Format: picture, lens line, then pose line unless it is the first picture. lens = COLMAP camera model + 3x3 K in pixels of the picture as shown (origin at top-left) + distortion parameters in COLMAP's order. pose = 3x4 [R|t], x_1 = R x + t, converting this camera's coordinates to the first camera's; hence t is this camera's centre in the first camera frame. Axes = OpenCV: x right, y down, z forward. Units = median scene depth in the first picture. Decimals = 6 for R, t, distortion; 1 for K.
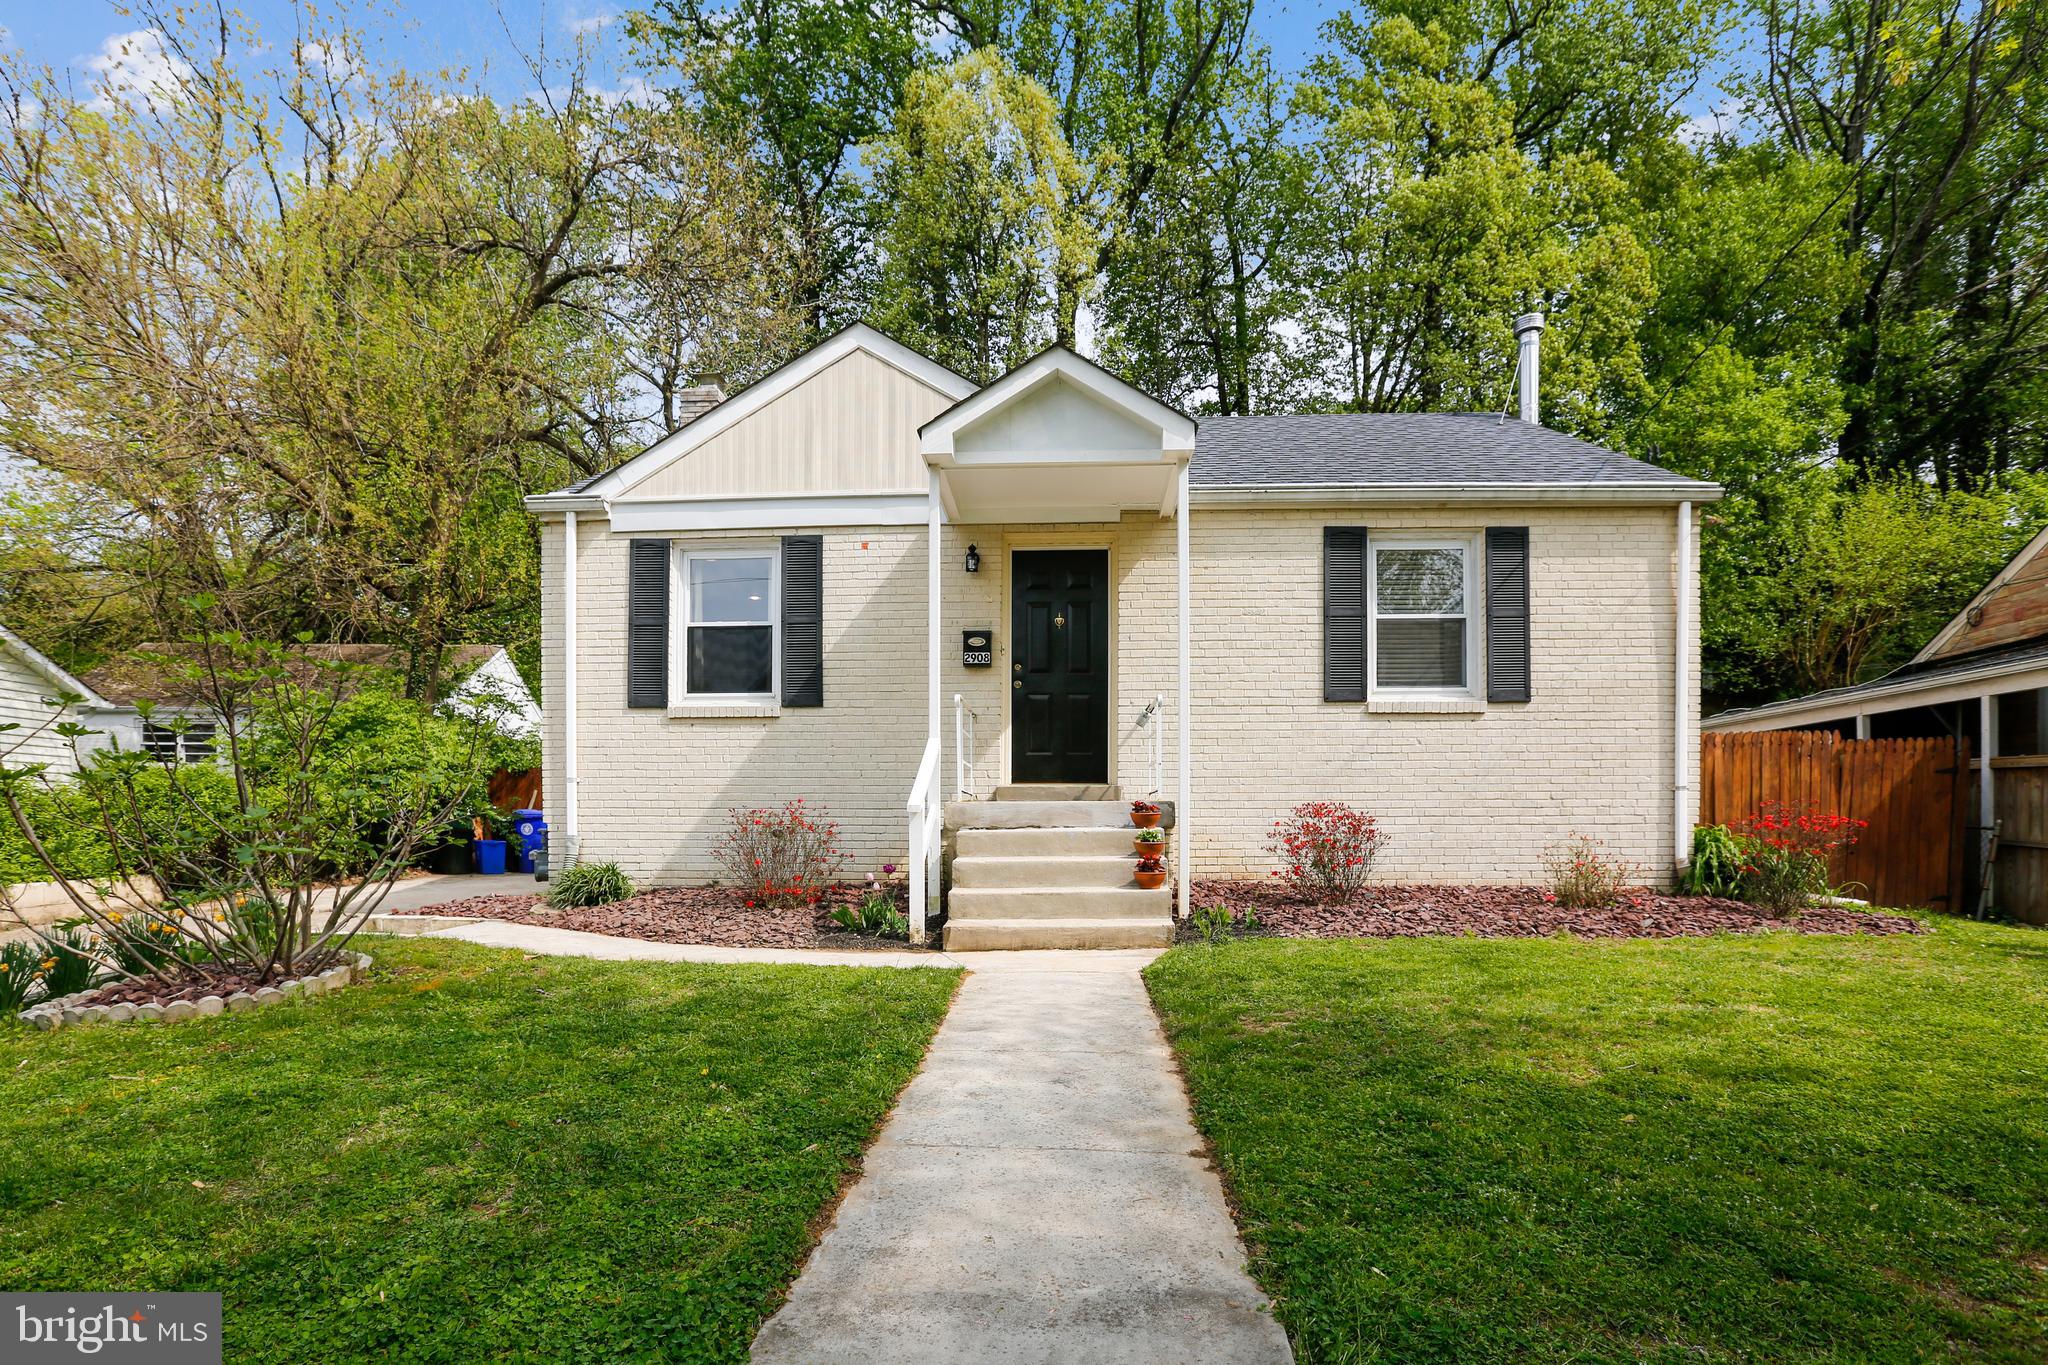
lens RADIAL K [[946.4, 0, 988.0], [0, 946.4, 738.1], [0, 0, 1]] dist [-0.043650, 0.000253]
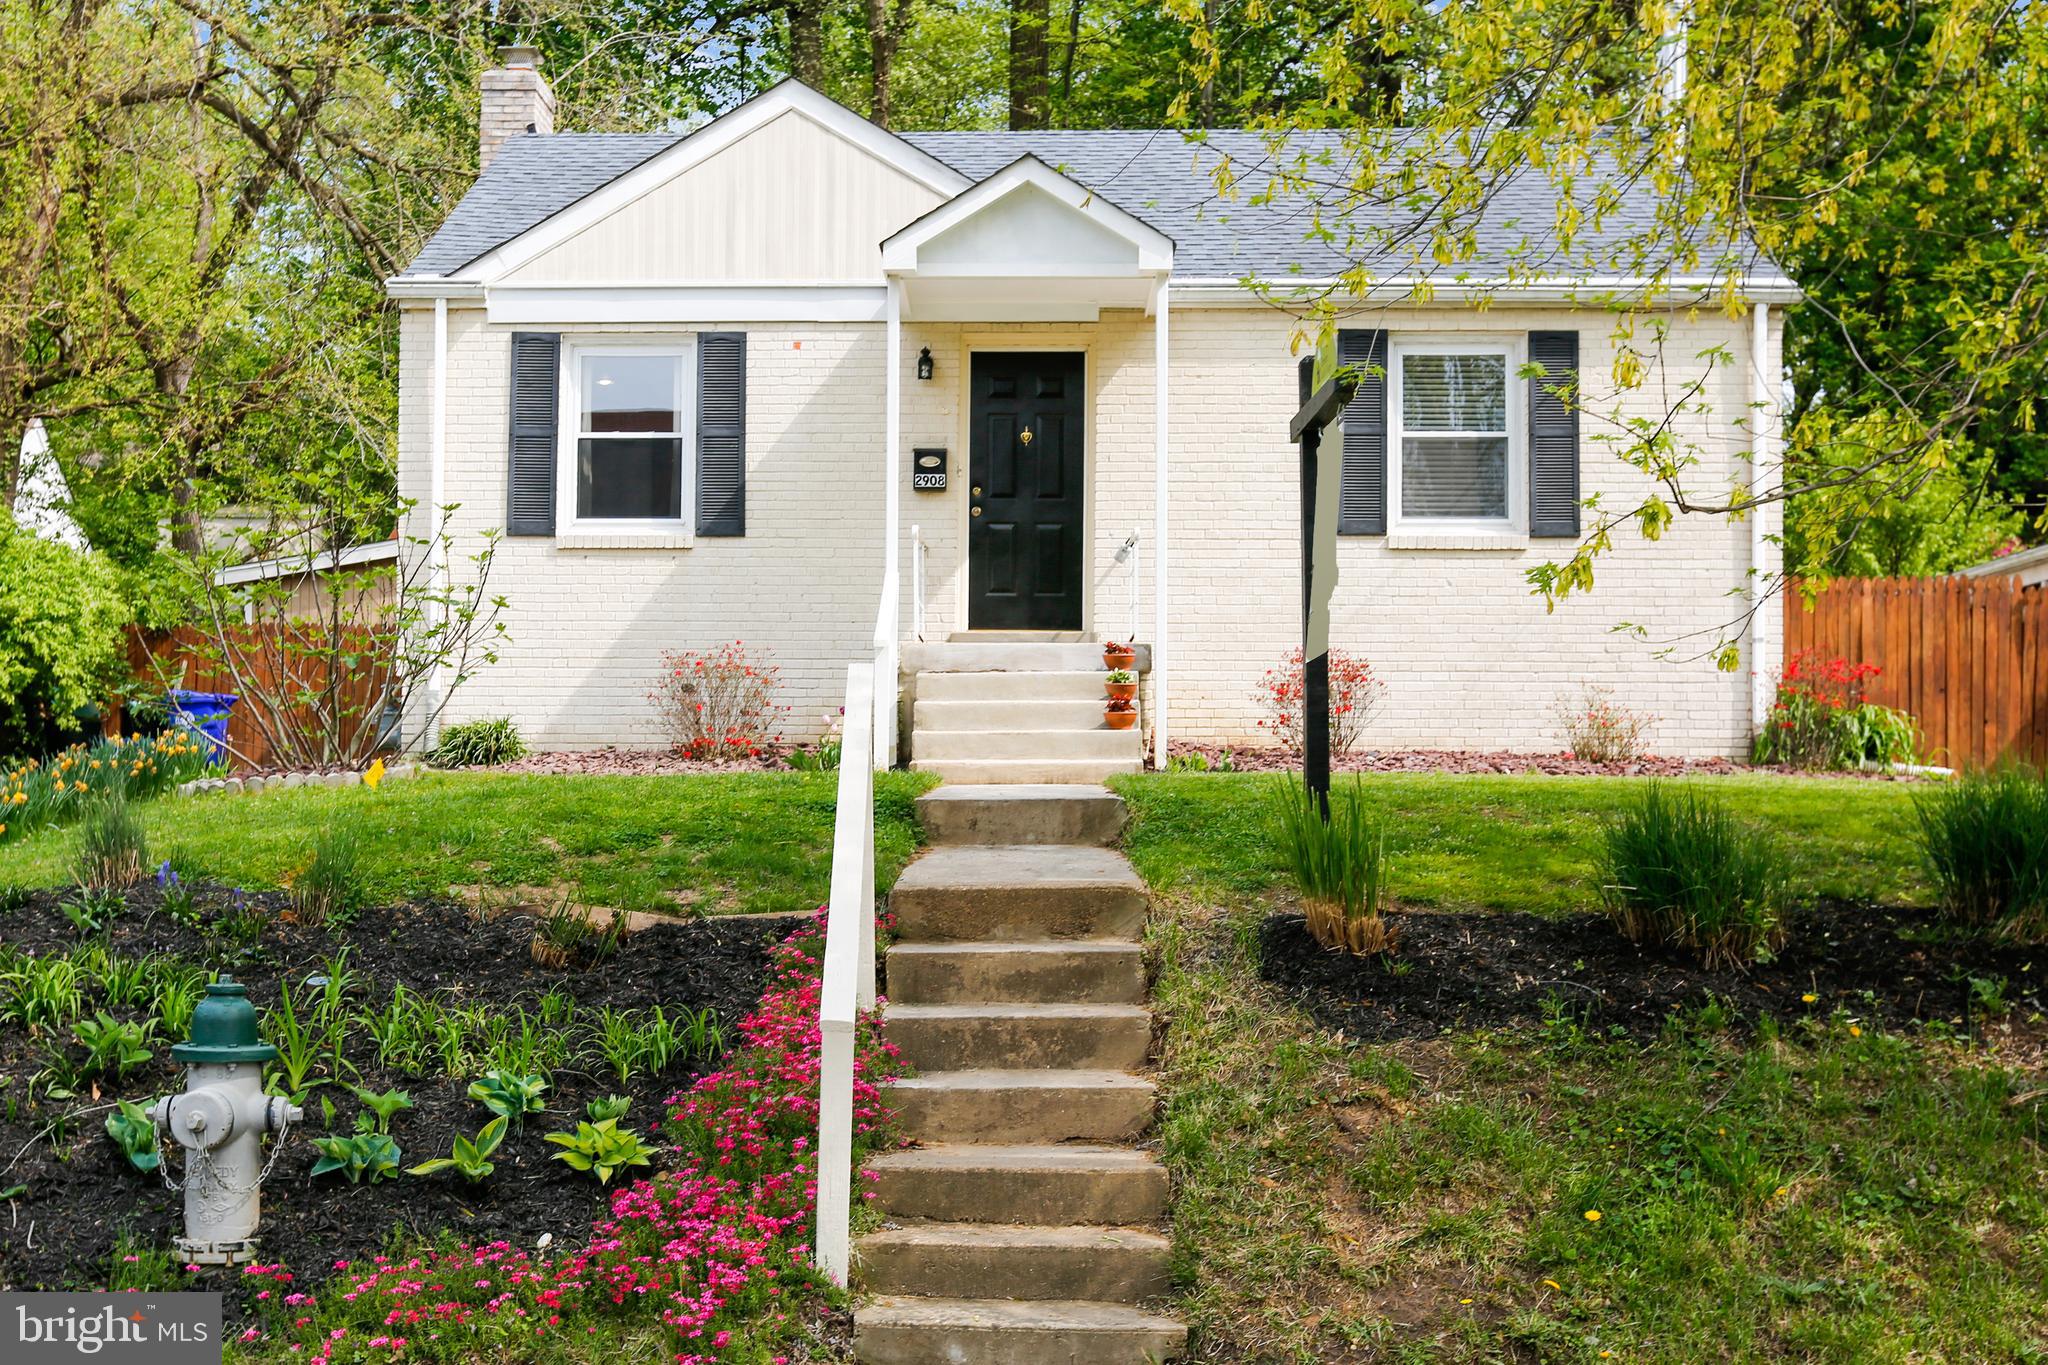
lens RADIAL K [[2081.6, 0, 1024.0], [0, 2081.6, 682.5], [0, 0, 1]] dist [-0.022253, -0.019100]
pose [[0.996670, 0.002639, 0.081502, -0.078810], [-0.006150, 0.999062, 0.042862, 0.015989], [-0.081312, -0.043221, 0.995751, -0.874027]]
